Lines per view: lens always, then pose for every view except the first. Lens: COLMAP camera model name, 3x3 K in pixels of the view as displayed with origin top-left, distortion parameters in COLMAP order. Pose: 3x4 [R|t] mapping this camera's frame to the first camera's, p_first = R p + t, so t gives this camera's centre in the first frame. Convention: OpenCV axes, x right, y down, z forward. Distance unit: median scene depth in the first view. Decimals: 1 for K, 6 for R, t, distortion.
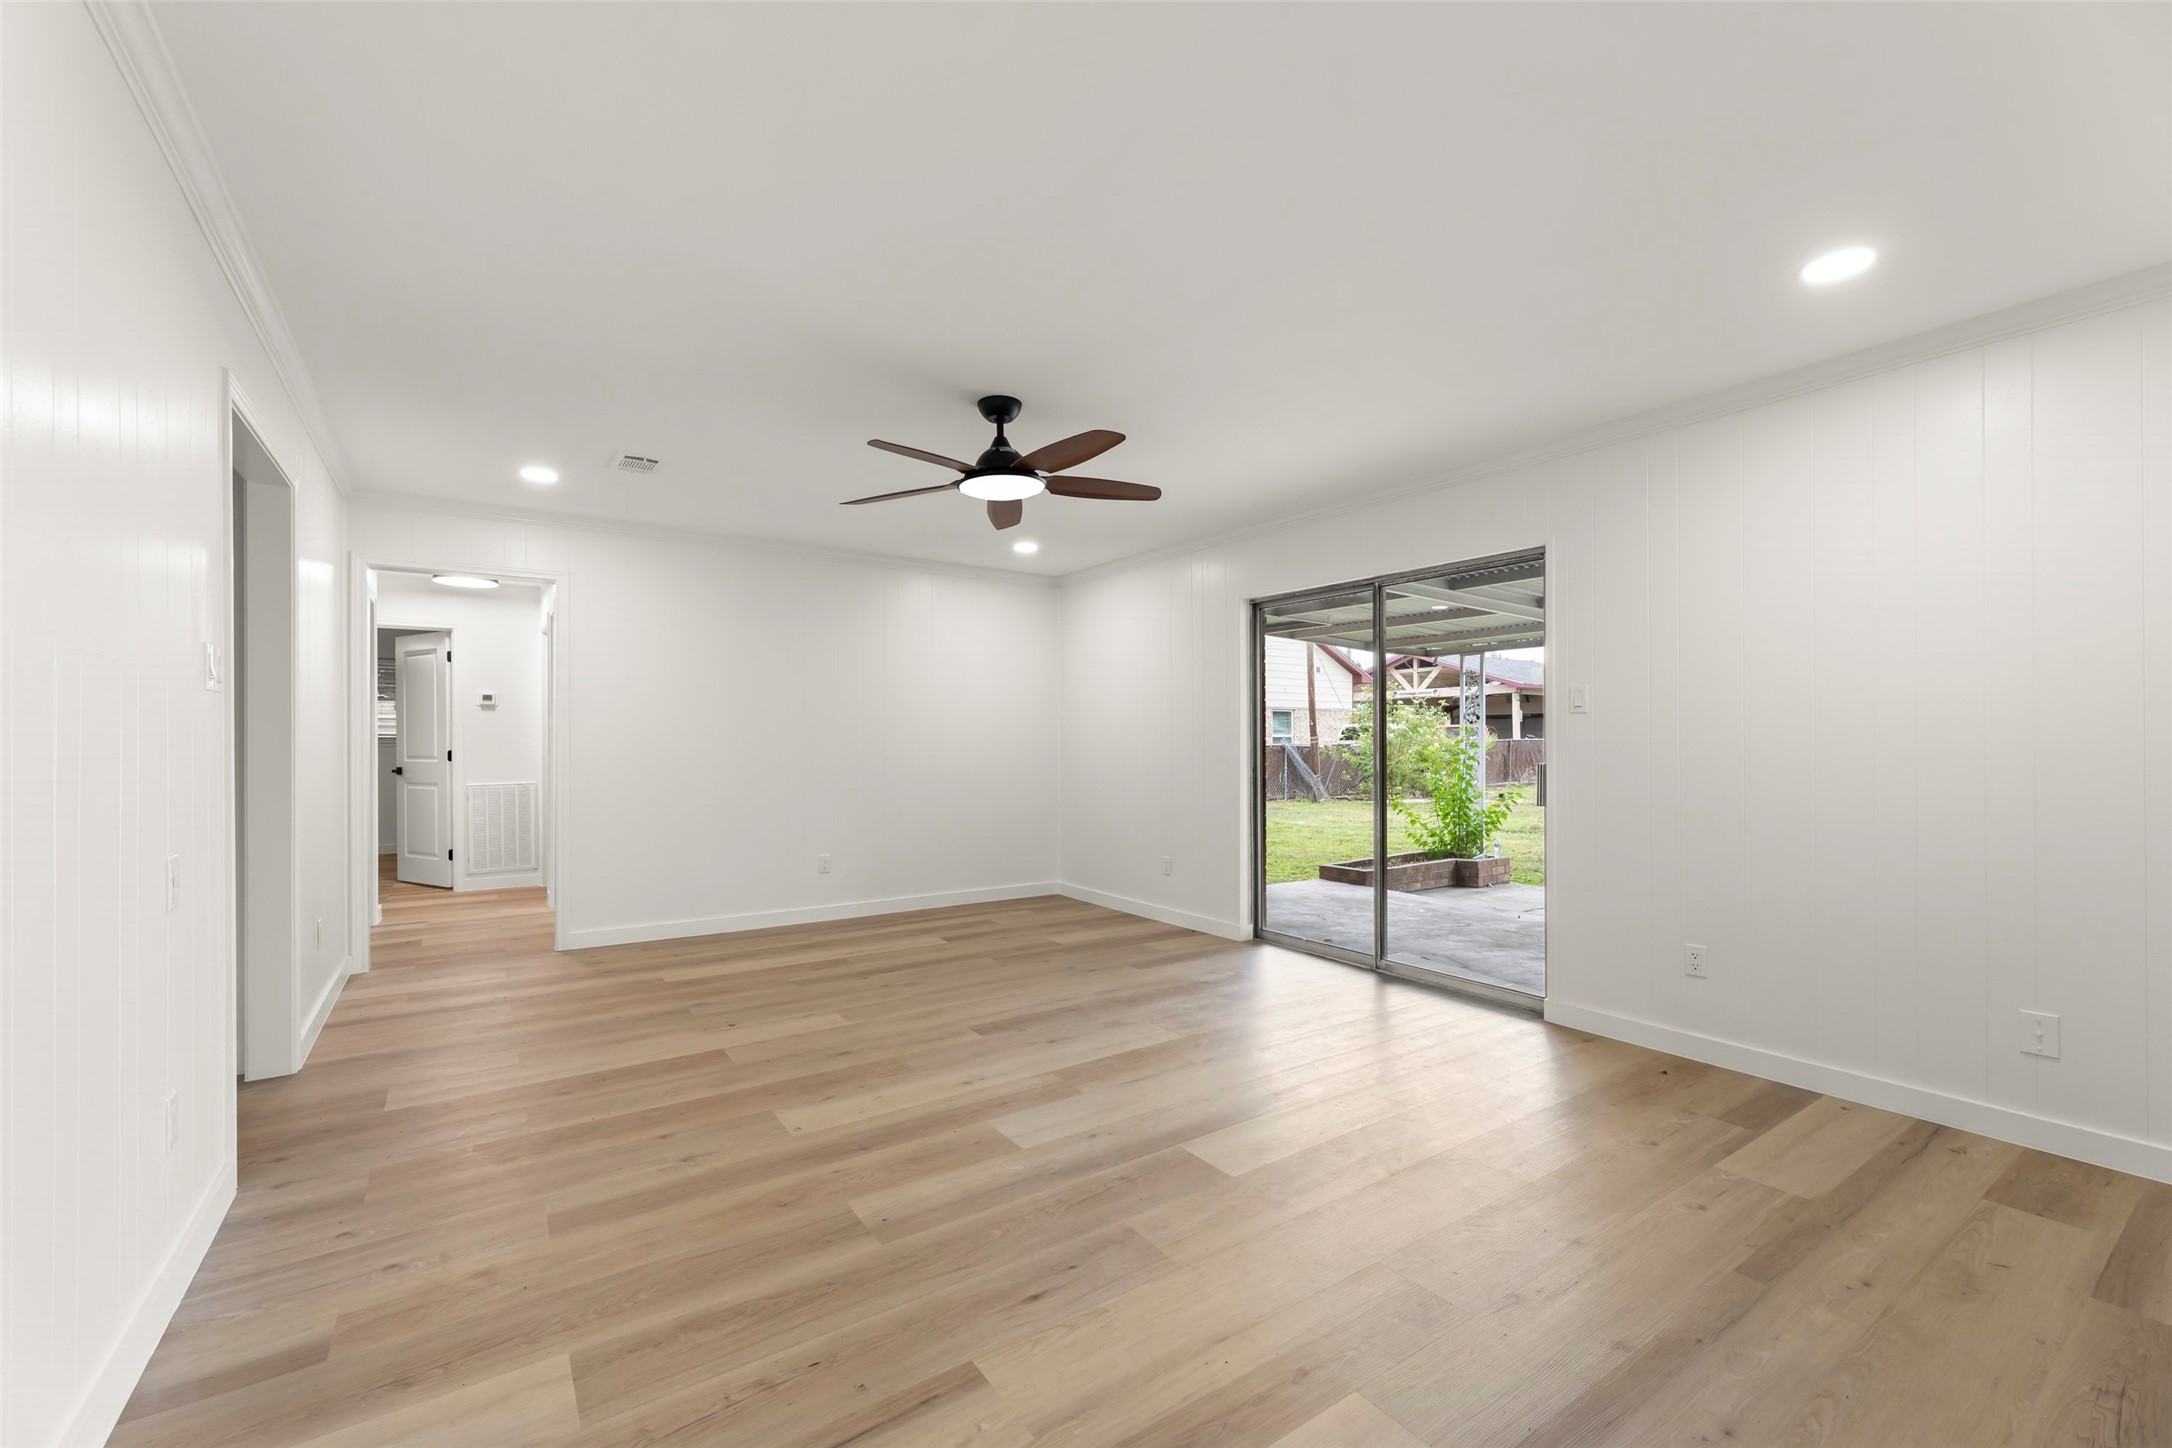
lens RADIAL K [[882.0, 0, 1072.8], [0, 882.0, 738.5], [0, 0, 1]] dist [-0.000244, 0.000368]
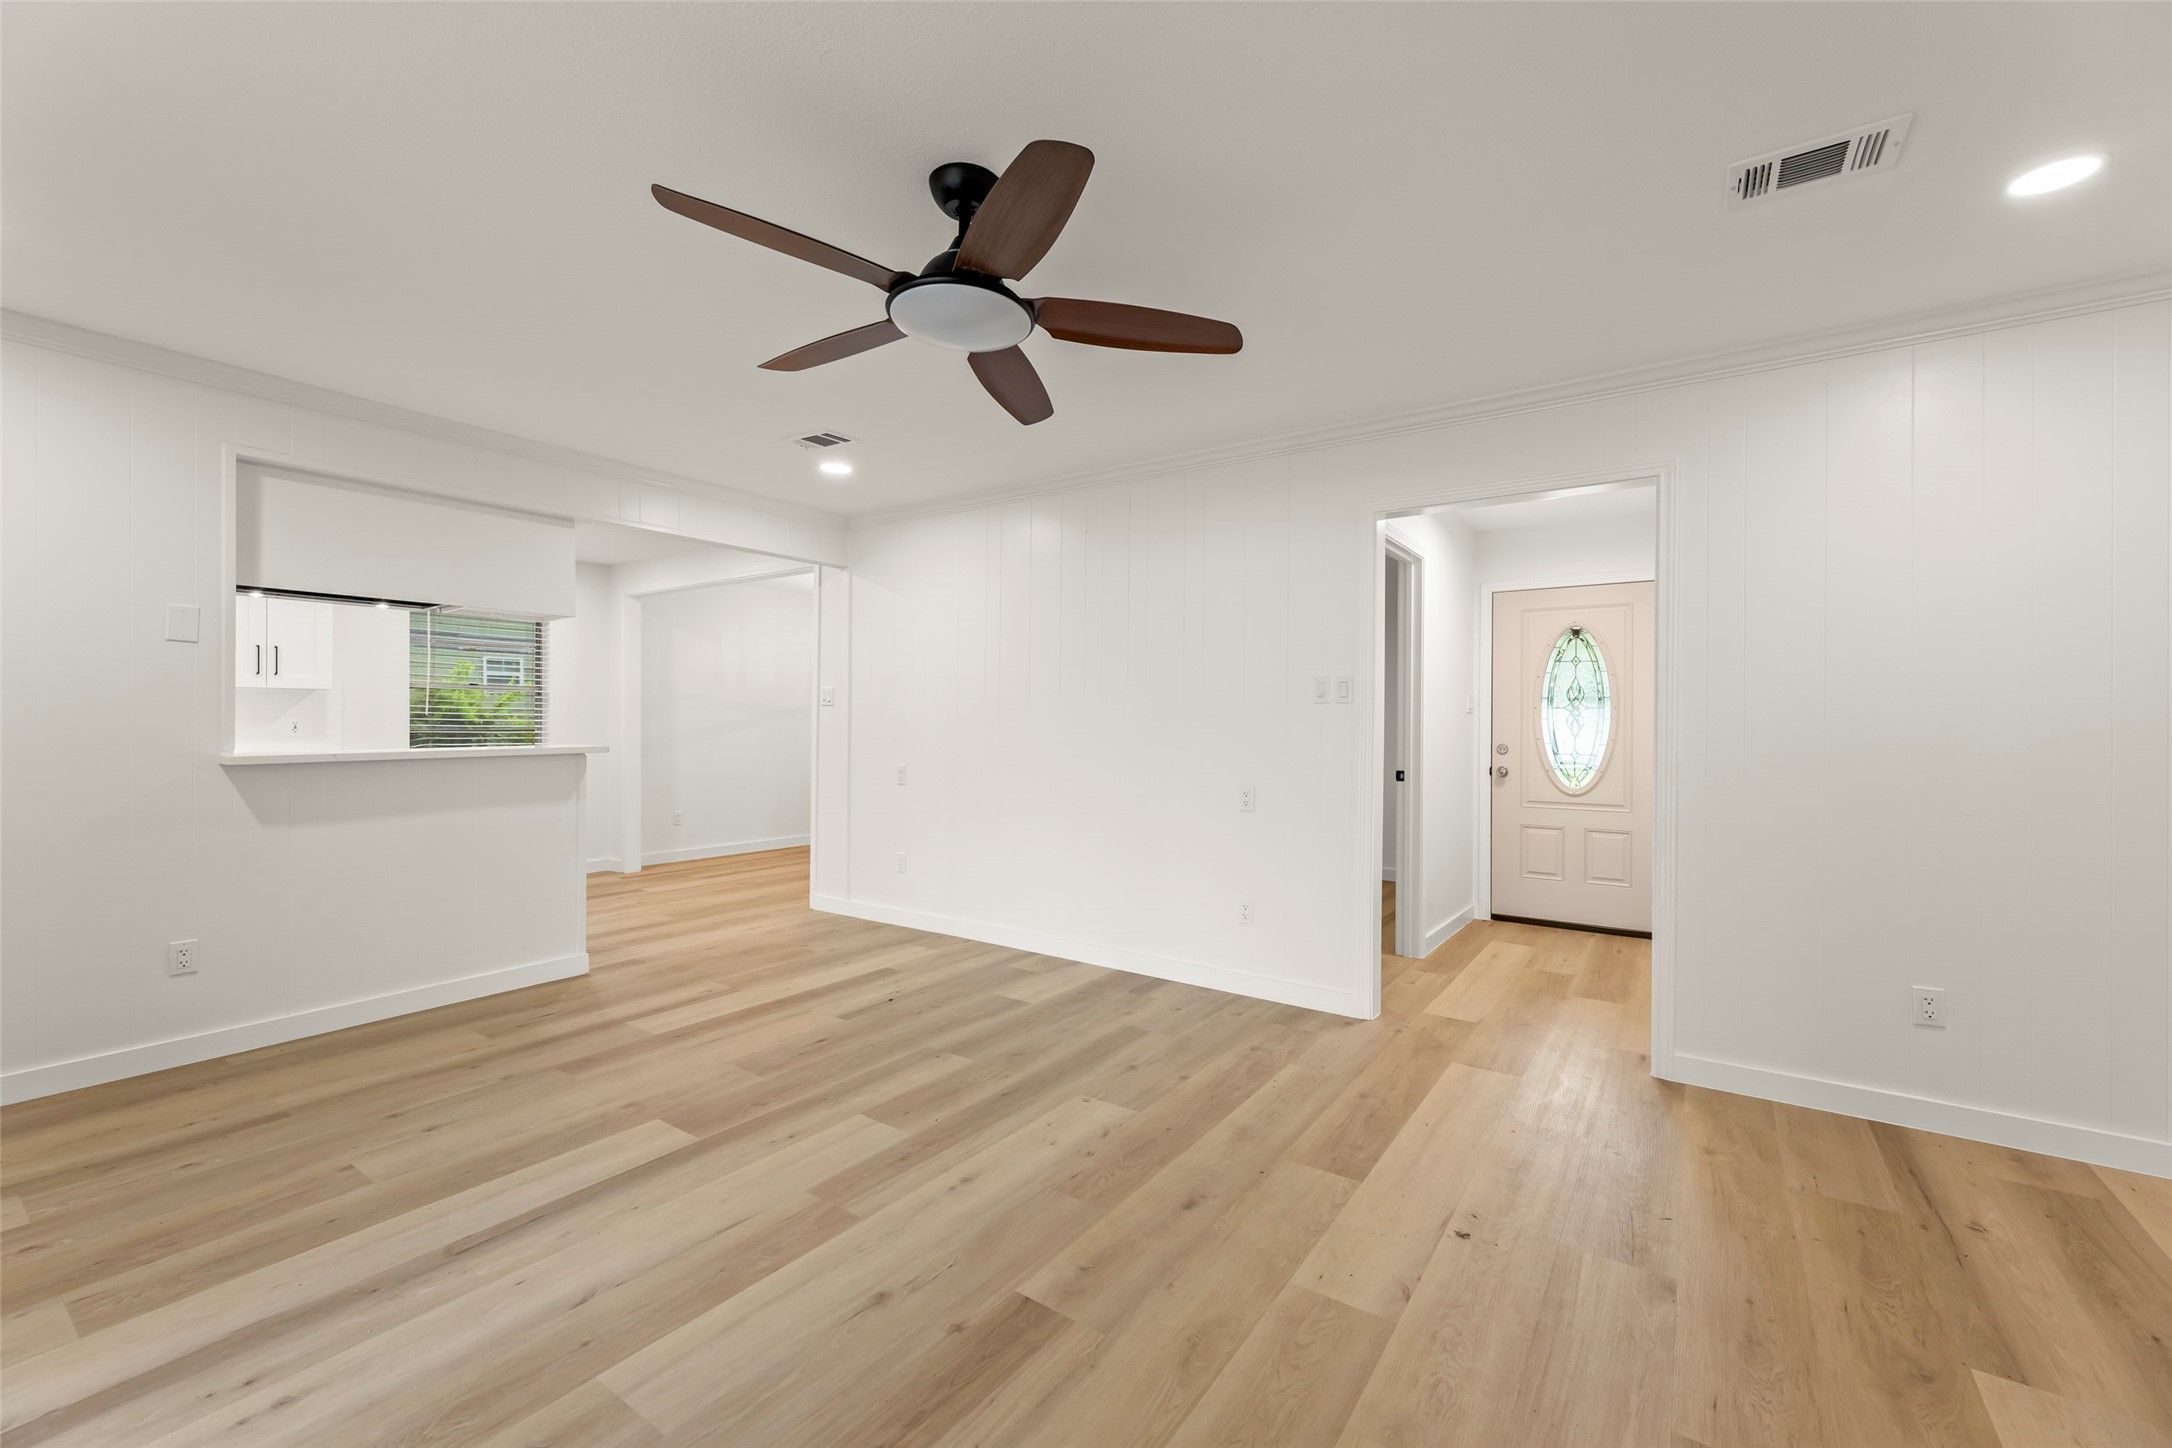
lens RADIAL K [[882.0, 0, 1092.5], [0, 882.0, 722.2], [0, 0, 1]] dist [-0.000244, 0.000368]
pose [[-0.931142, -0.007102, -0.364588, 0.058168], [-0.007021, 0.999974, -0.001548, -0.008728], [0.364590, 0.001118, -0.931168, 1.643170]]
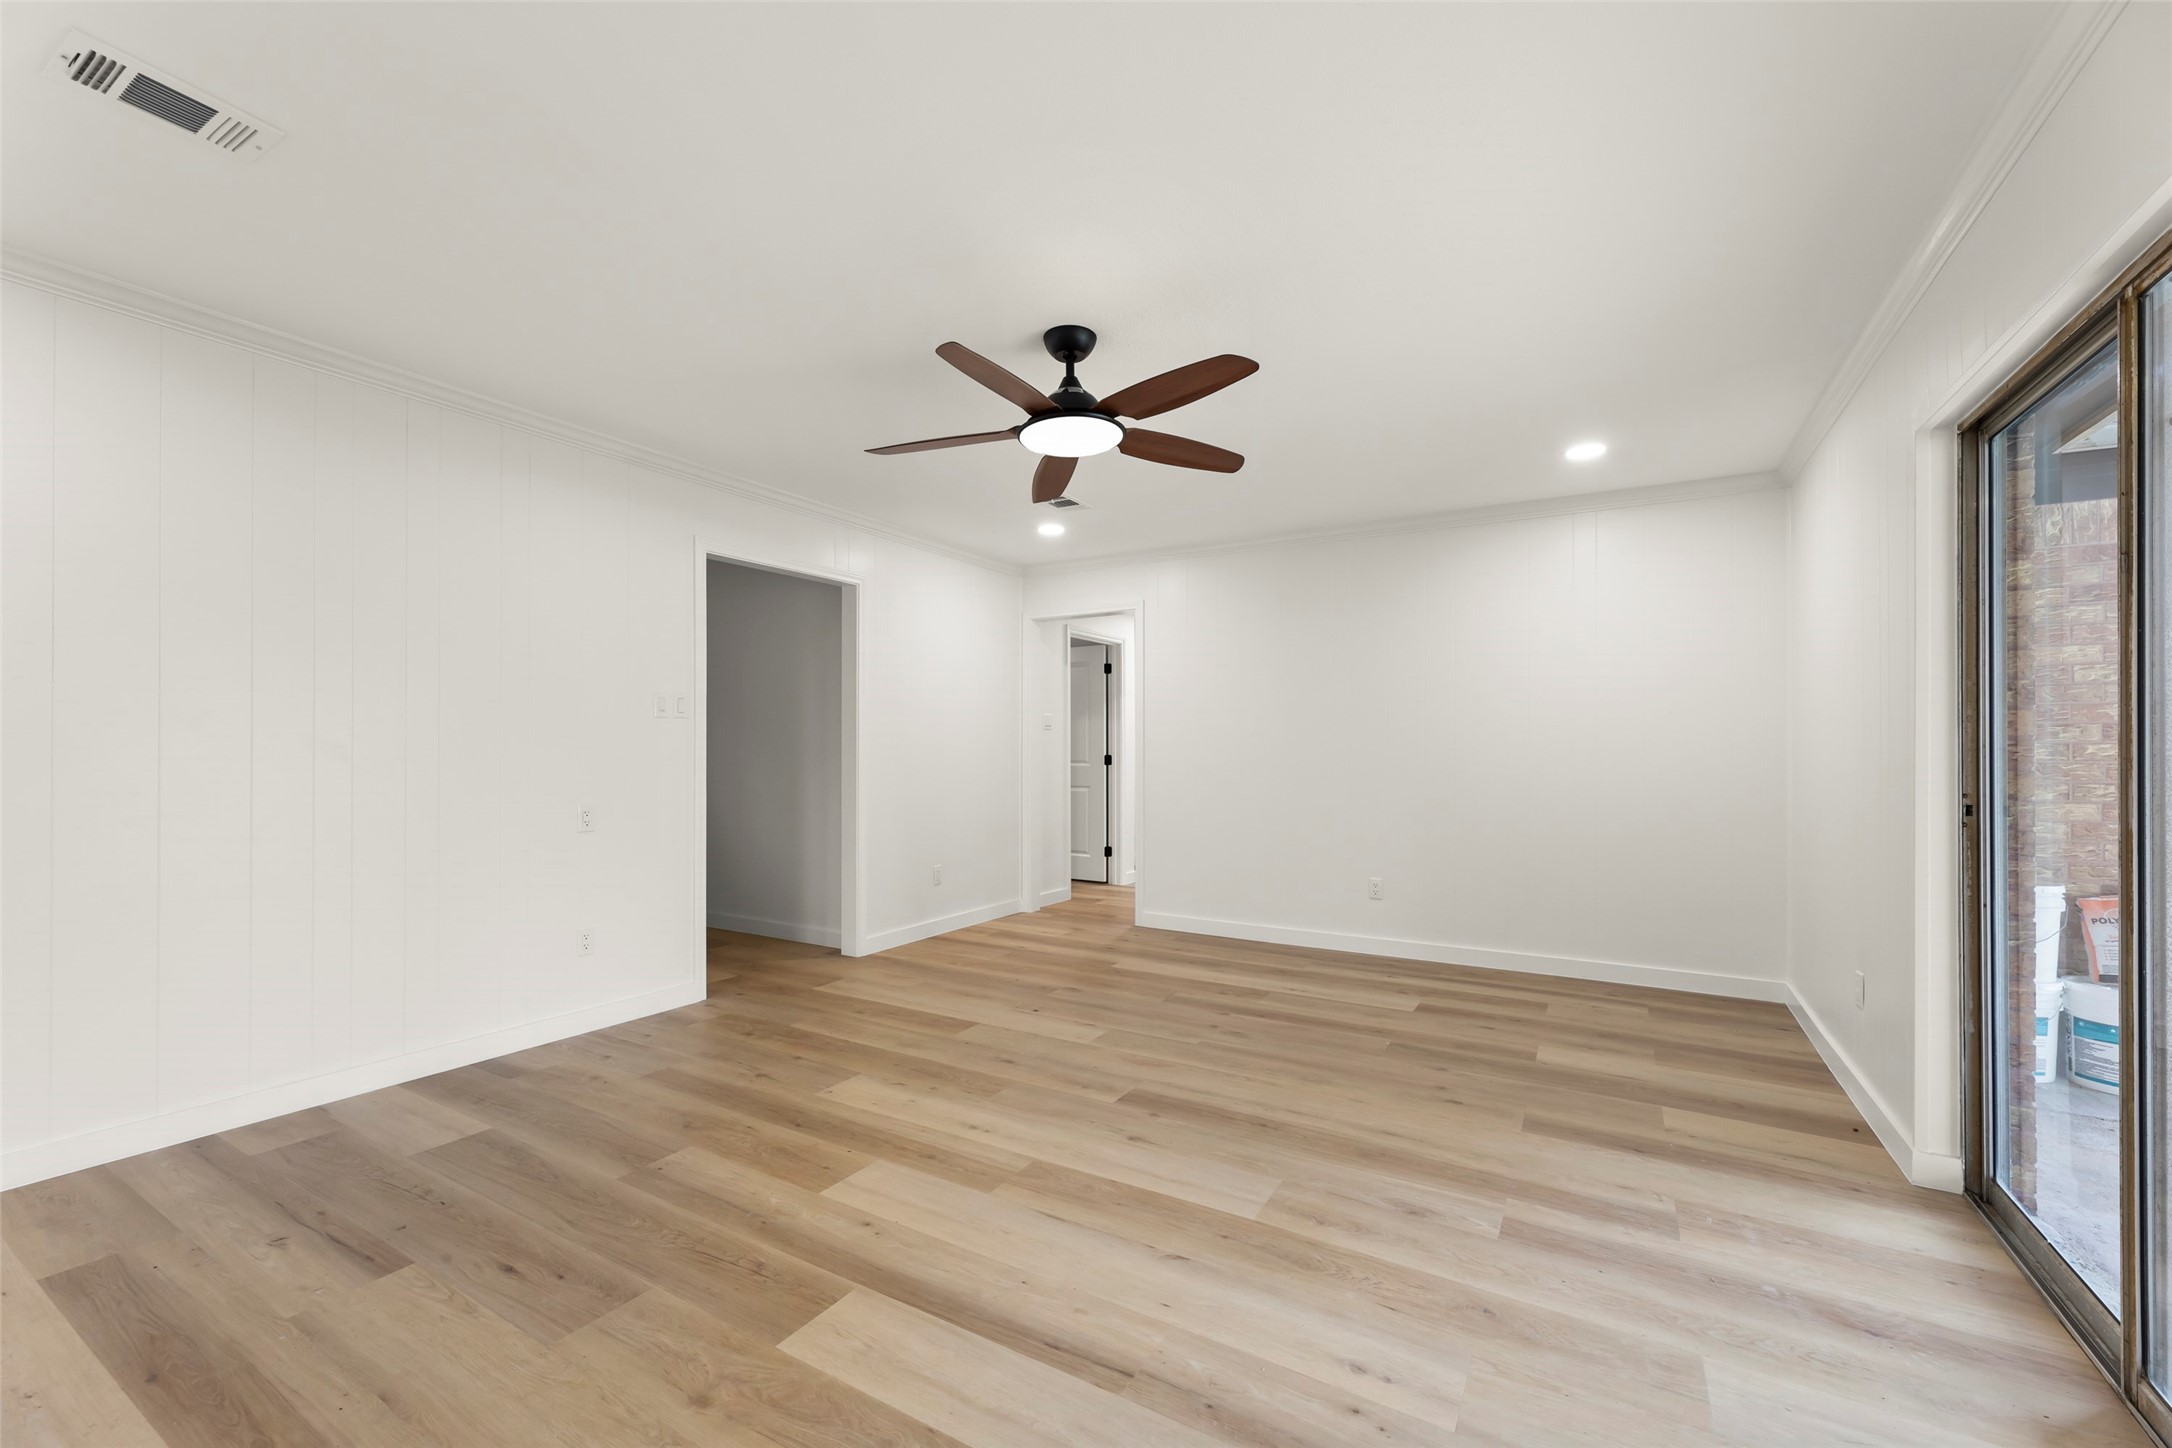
lens RADIAL K [[882.0, 0, 1070.9], [0, 882.0, 727.8], [0, 0, 1]] dist [-0.000244, 0.000368]
pose [[0.418044, -0.019280, -0.908222, 0.692106], [0.001023, 0.999784, -0.020753, 0.004663], [0.908426, 0.007747, 0.417973, 0.667282]]
